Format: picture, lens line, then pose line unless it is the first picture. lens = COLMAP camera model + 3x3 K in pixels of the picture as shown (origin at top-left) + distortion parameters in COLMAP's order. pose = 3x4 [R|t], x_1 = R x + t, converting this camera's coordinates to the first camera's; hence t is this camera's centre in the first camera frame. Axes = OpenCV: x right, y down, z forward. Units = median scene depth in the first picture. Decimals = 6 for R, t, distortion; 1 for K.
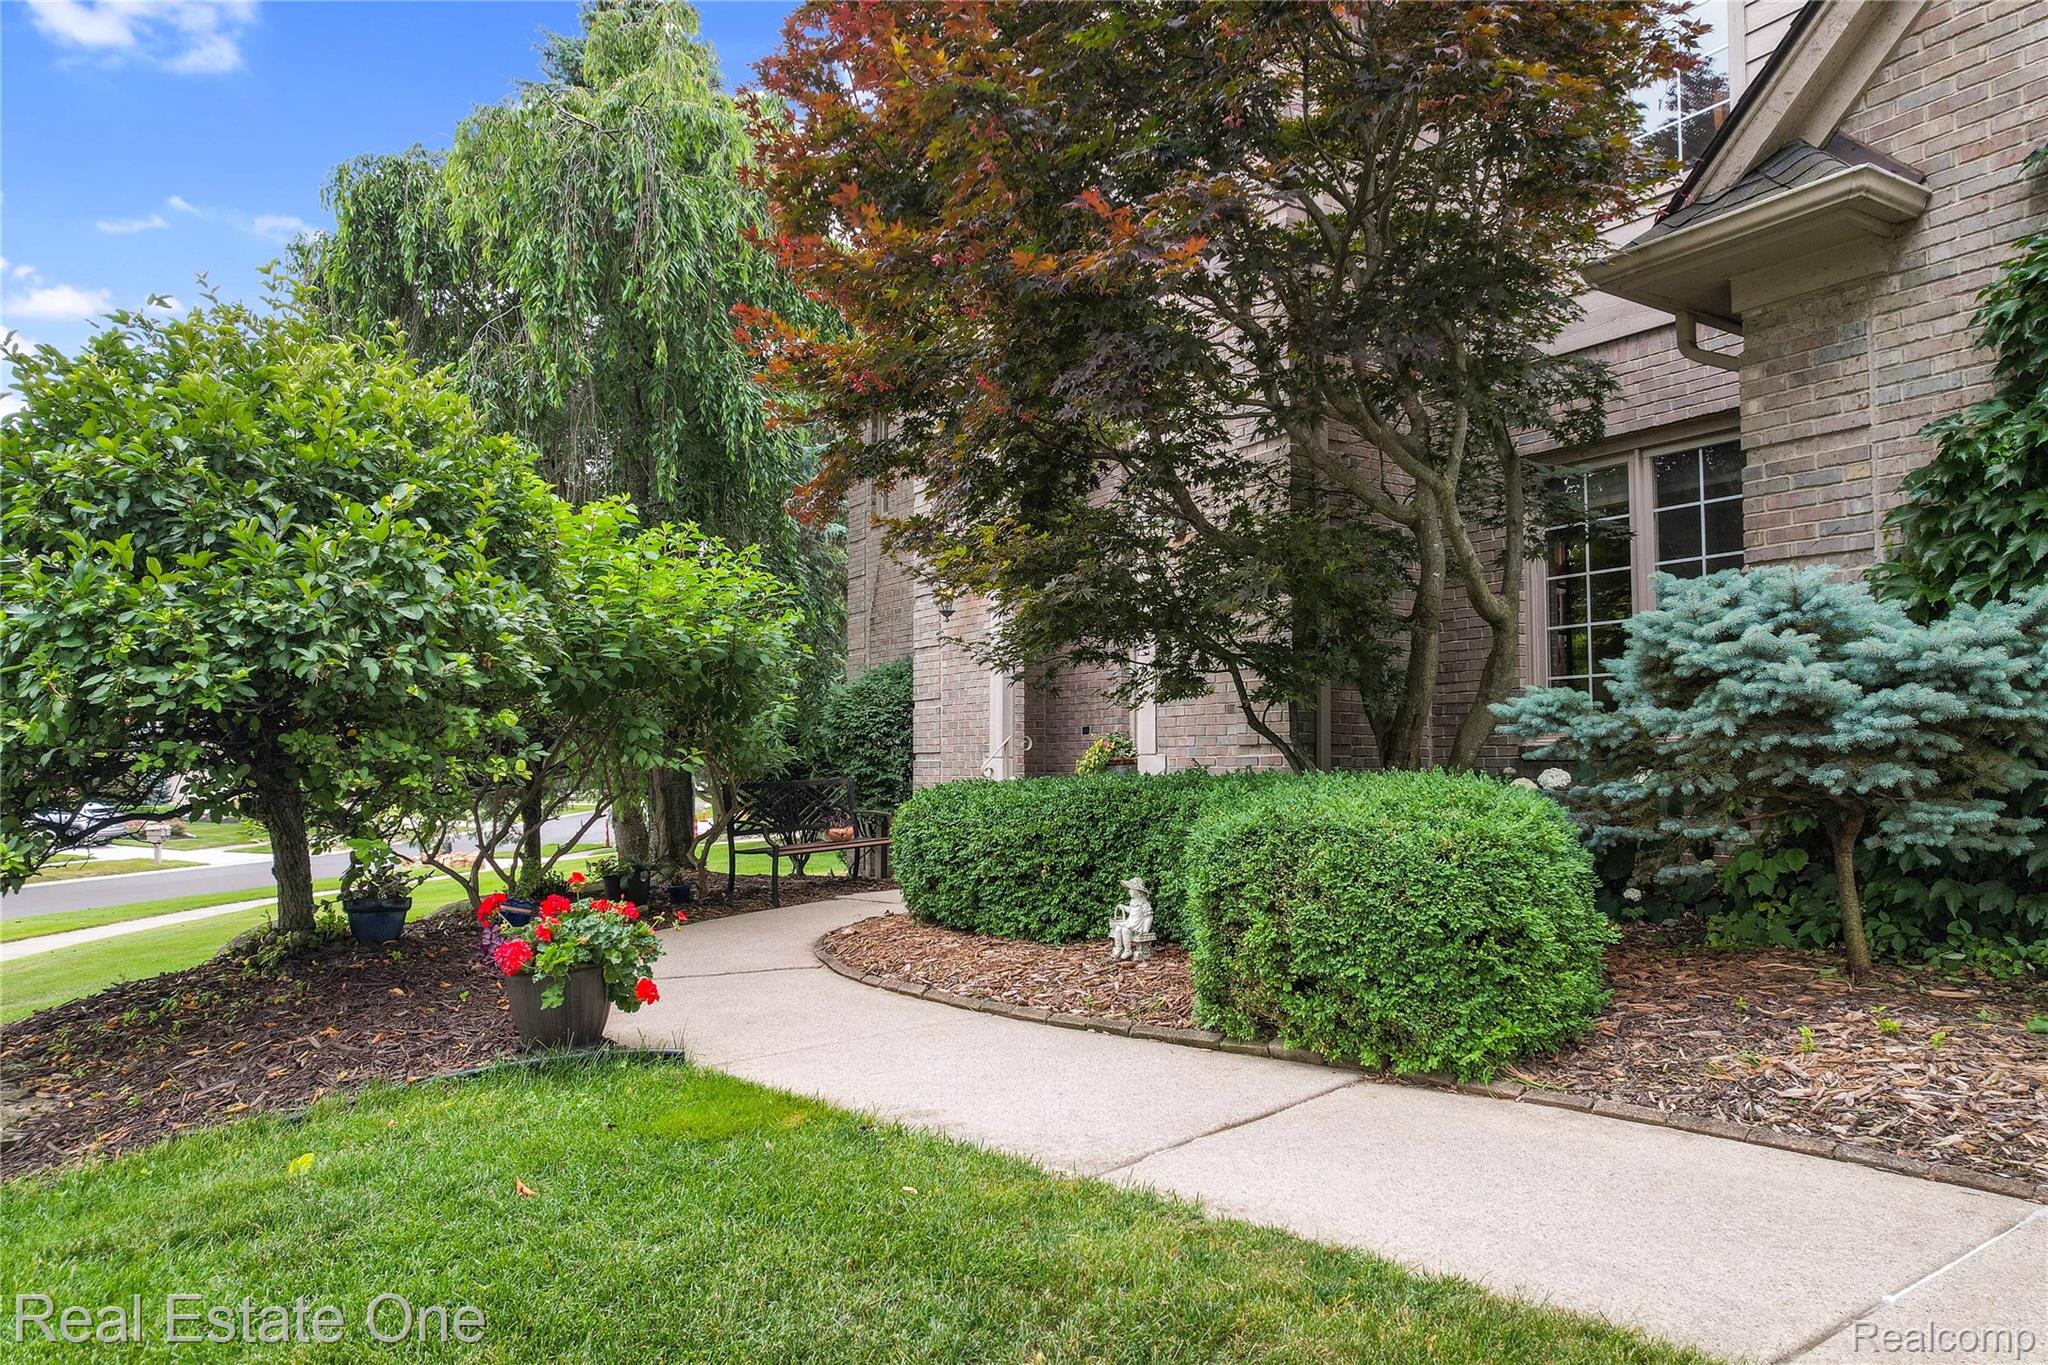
lens RADIAL K [[1358.7, 0, 1027.0], [0, 1358.7, 705.9], [0, 0, 1]] dist [-0.085526, 0.079334]
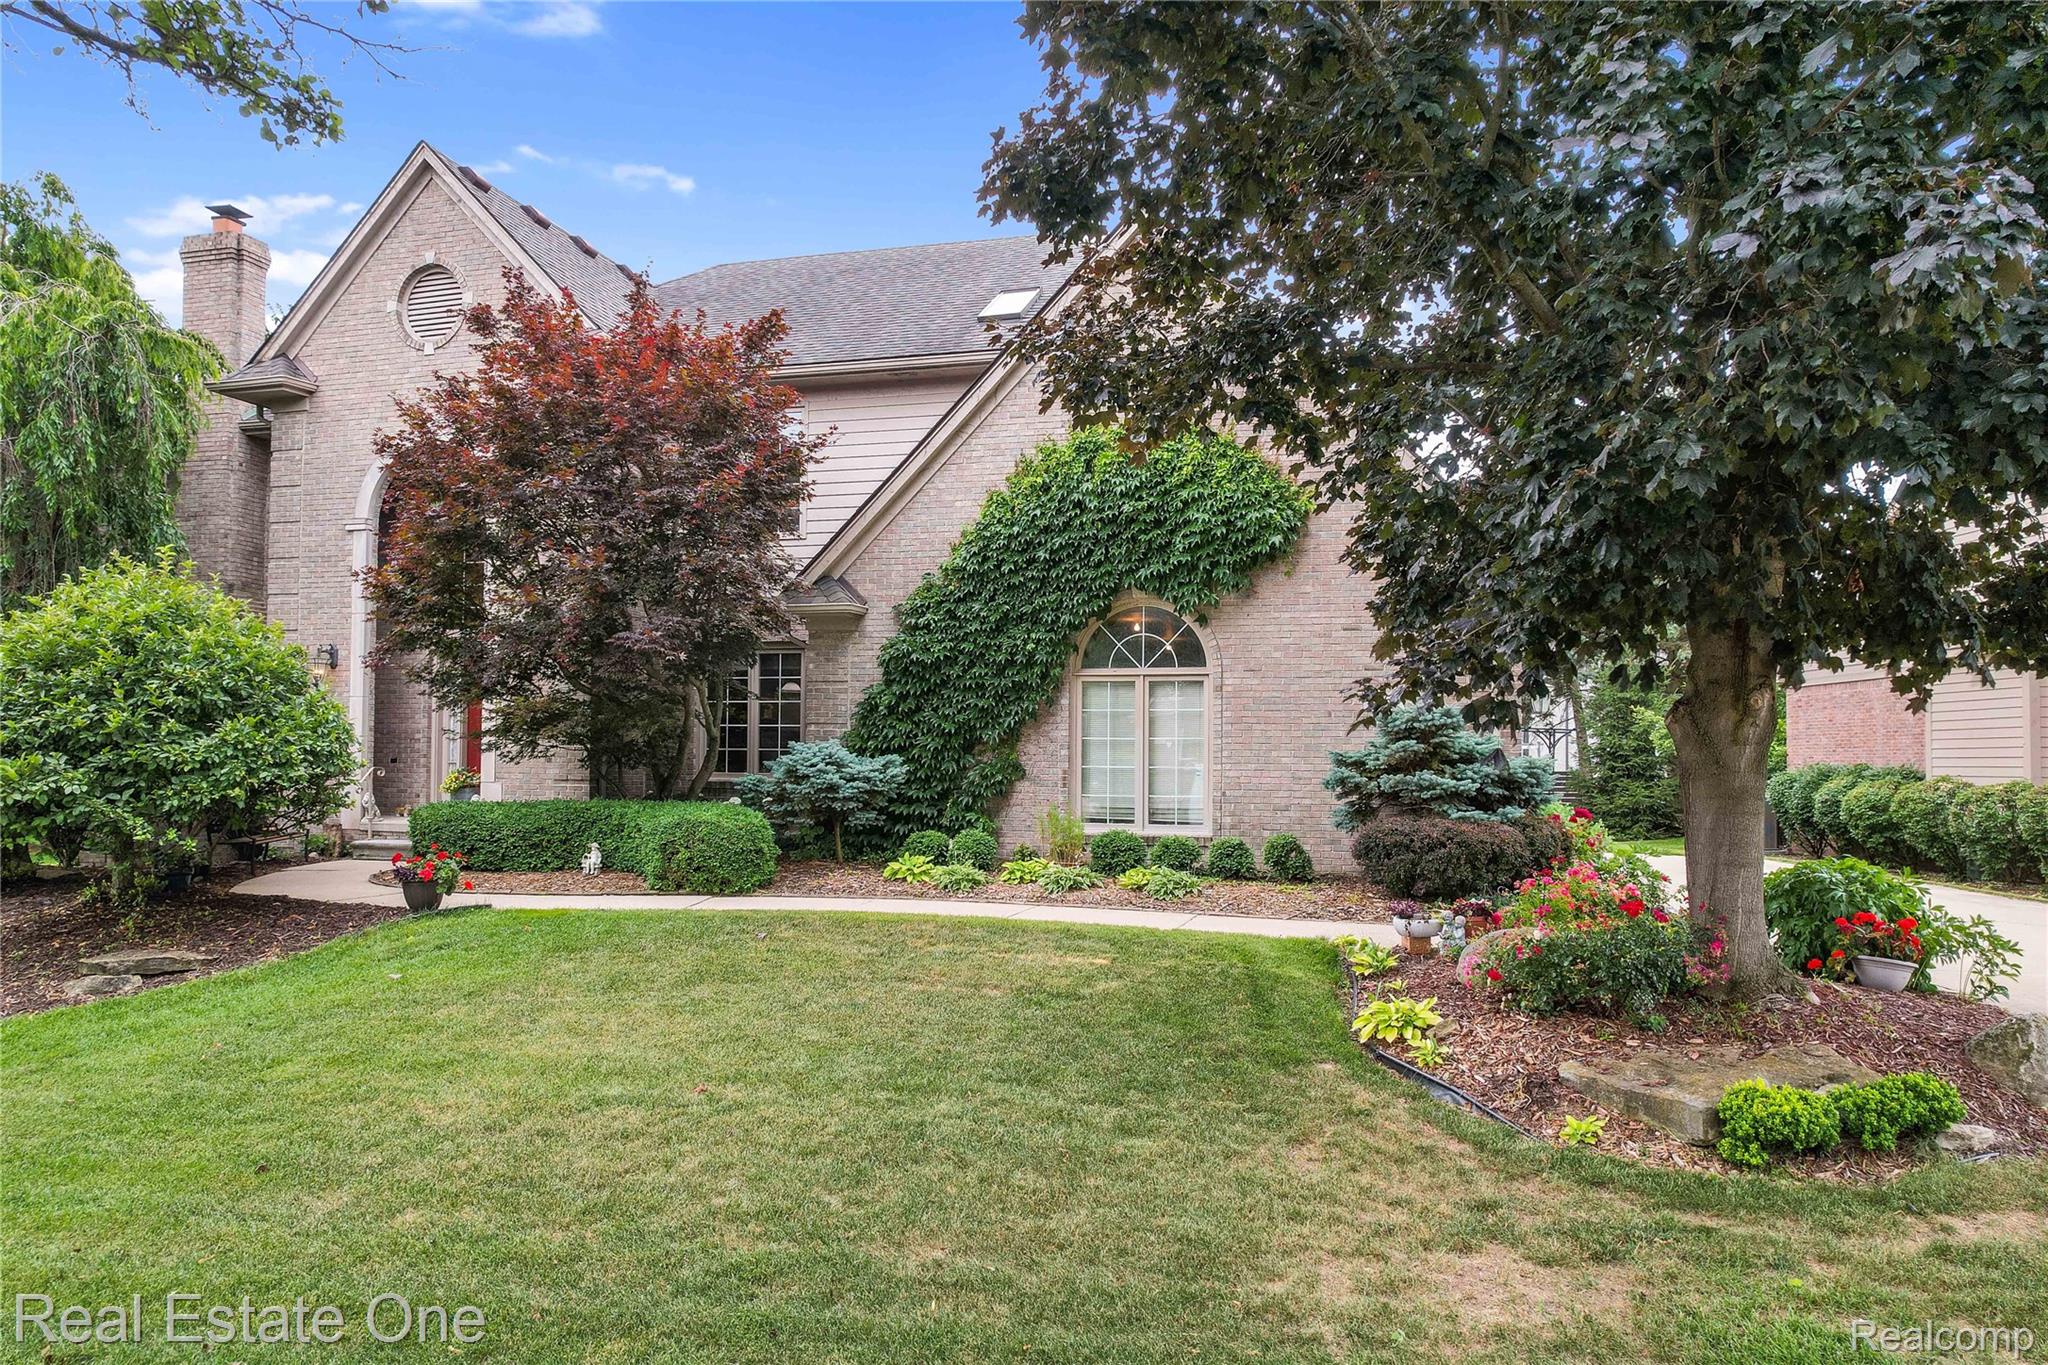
lens RADIAL K [[1327.0, 0, 1027.8], [0, 1327.0, 740.7], [0, 0, 1]] dist [-0.050699, -0.000331]
pose [[0.748792, 0.019233, 0.662526, -1.243510], [-0.040110, 0.999062, 0.016330, -0.179668], [-0.661590, -0.038801, 0.748861, -1.807635]]
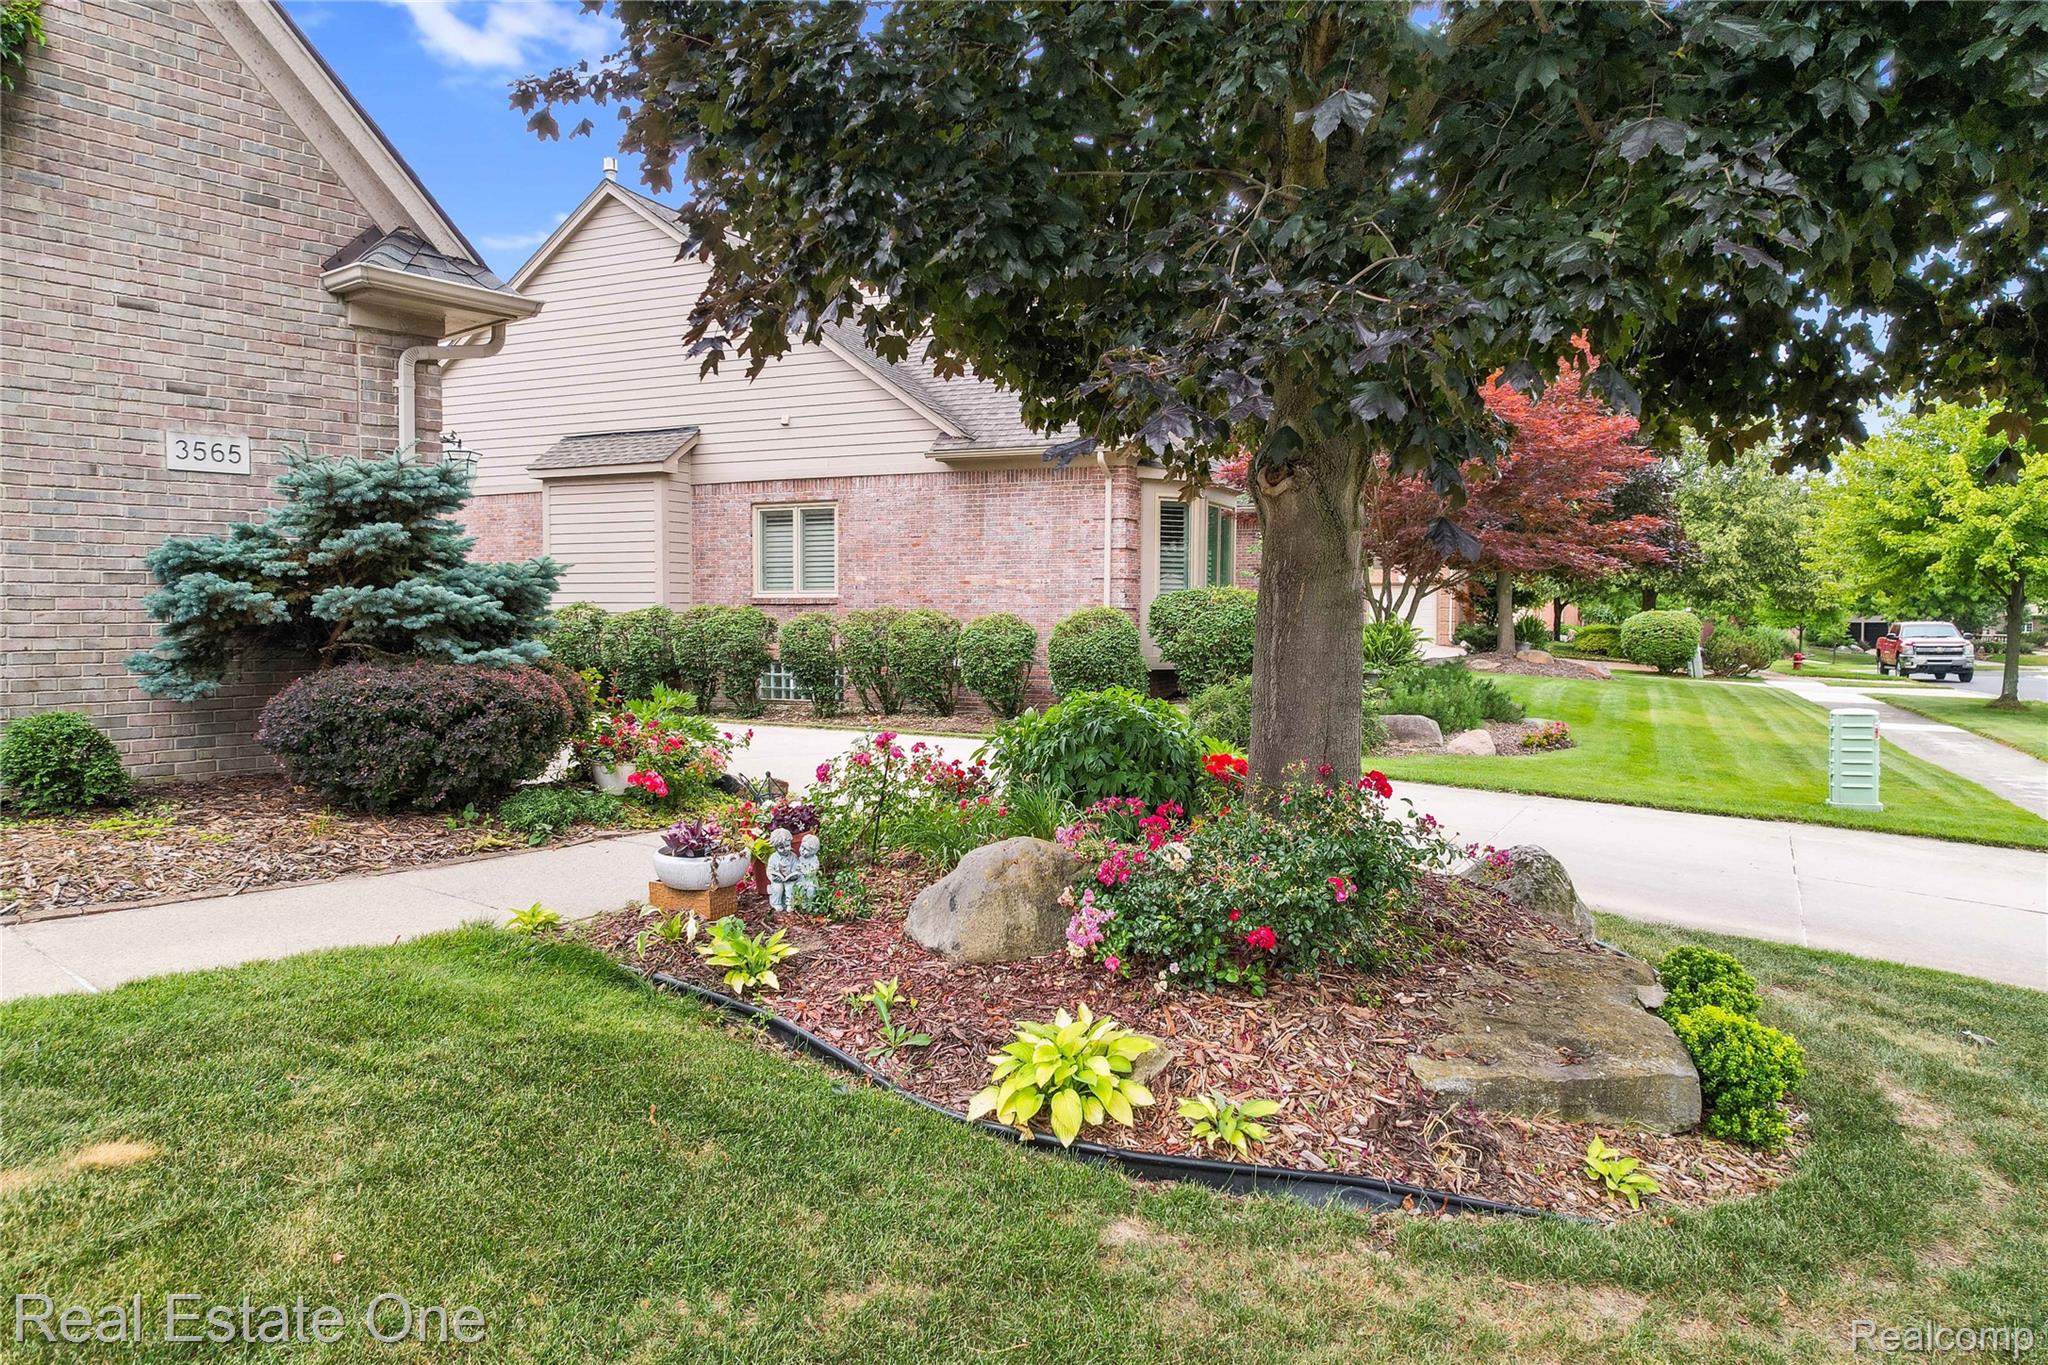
lens RADIAL K [[1358.7, 0, 1027.0], [0, 1358.7, 705.9], [0, 0, 1]] dist [-0.085526, 0.079334]
pose [[-0.268420, -0.068282, 0.960879, -0.431123], [-0.047946, 0.997195, 0.057469, -0.076412], [-0.962108, -0.030644, -0.270941, -0.491713]]
